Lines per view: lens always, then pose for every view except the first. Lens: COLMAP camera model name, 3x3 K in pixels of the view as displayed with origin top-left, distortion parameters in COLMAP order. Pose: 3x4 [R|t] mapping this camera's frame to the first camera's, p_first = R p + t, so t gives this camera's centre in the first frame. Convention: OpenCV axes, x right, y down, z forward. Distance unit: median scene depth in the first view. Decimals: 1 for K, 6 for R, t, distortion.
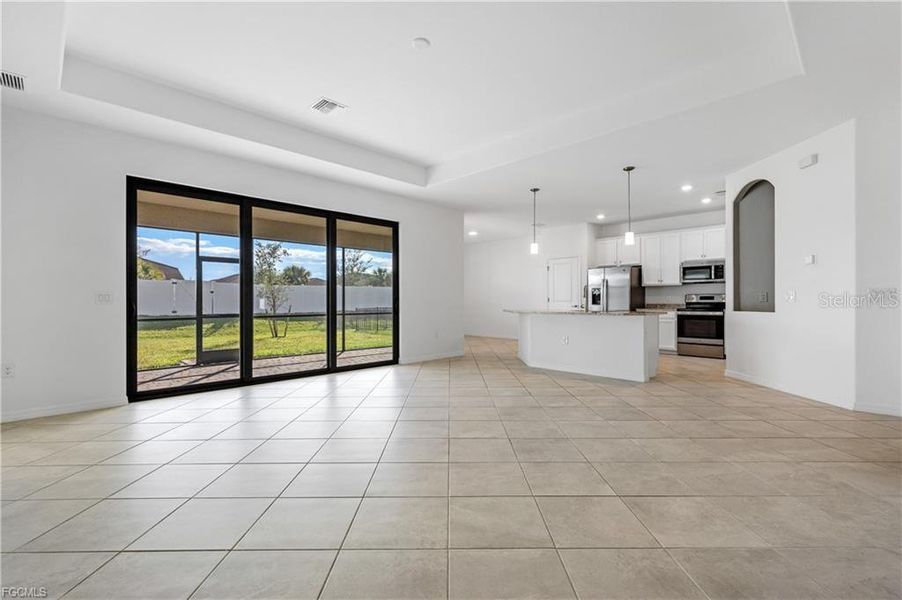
lens RADIAL K [[402.3, 0, 451.0], [0, 402.3, 300.0], [0, 0, 1]] dist [-0.000280, -0.000241]
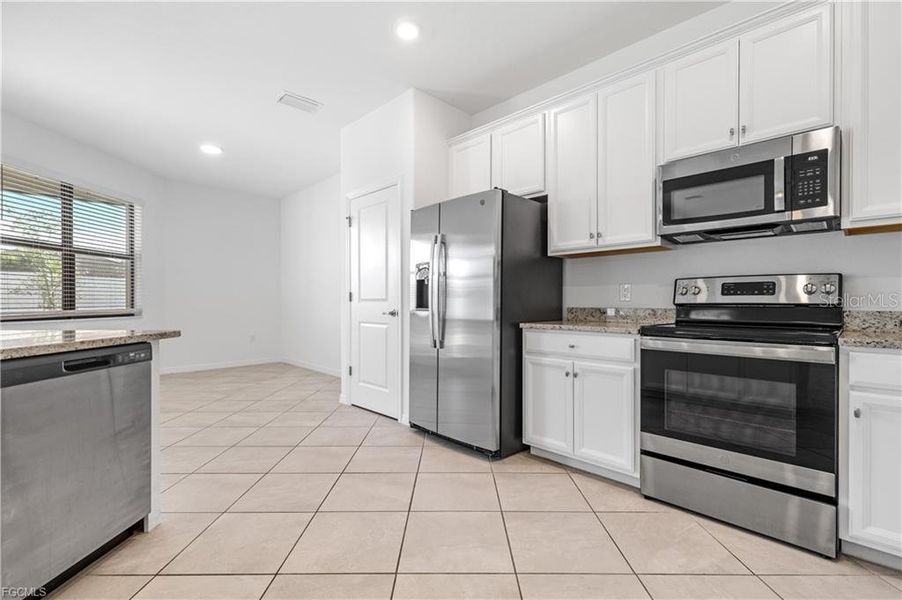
lens RADIAL K [[404.7, 0, 455.0], [0, 404.7, 300.8], [0, 0, 1]] dist [-0.000785, -0.000275]
pose [[0.999999, 0.000178, 0.001423, 0.434238], [-0.000187, 0.999978, 0.006634, 0.001642], [-0.001422, -0.006634, 0.999977, 0.723244]]
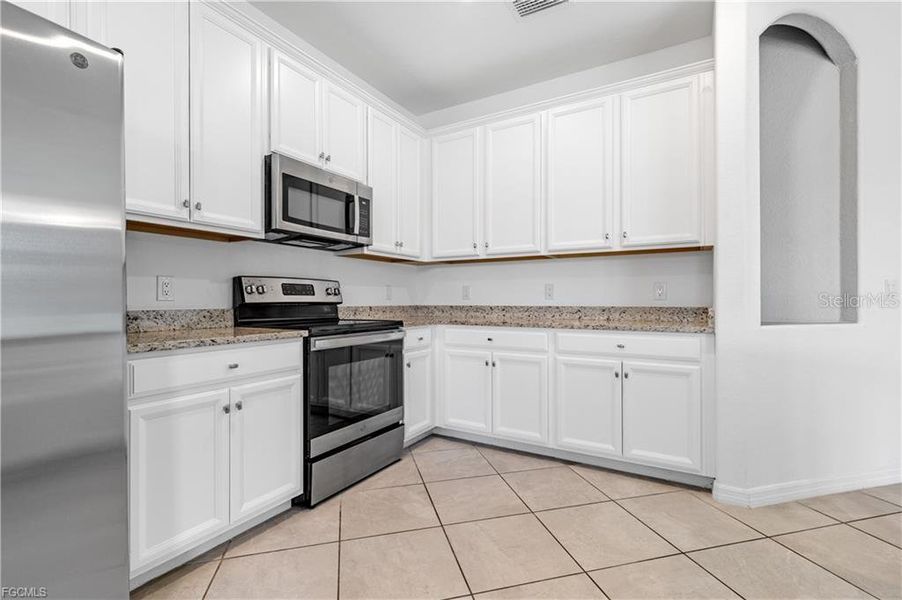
lens RADIAL K [[404.7, 0, 455.0], [0, 404.7, 300.8], [0, 0, 1]] dist [-0.000785, -0.000275]
pose [[-0.258882, -0.000046, 0.965909, 0.290914], [-0.006792, 0.999975, -0.001773, 0.003667], [-0.965885, -0.007020, -0.258876, 0.972417]]
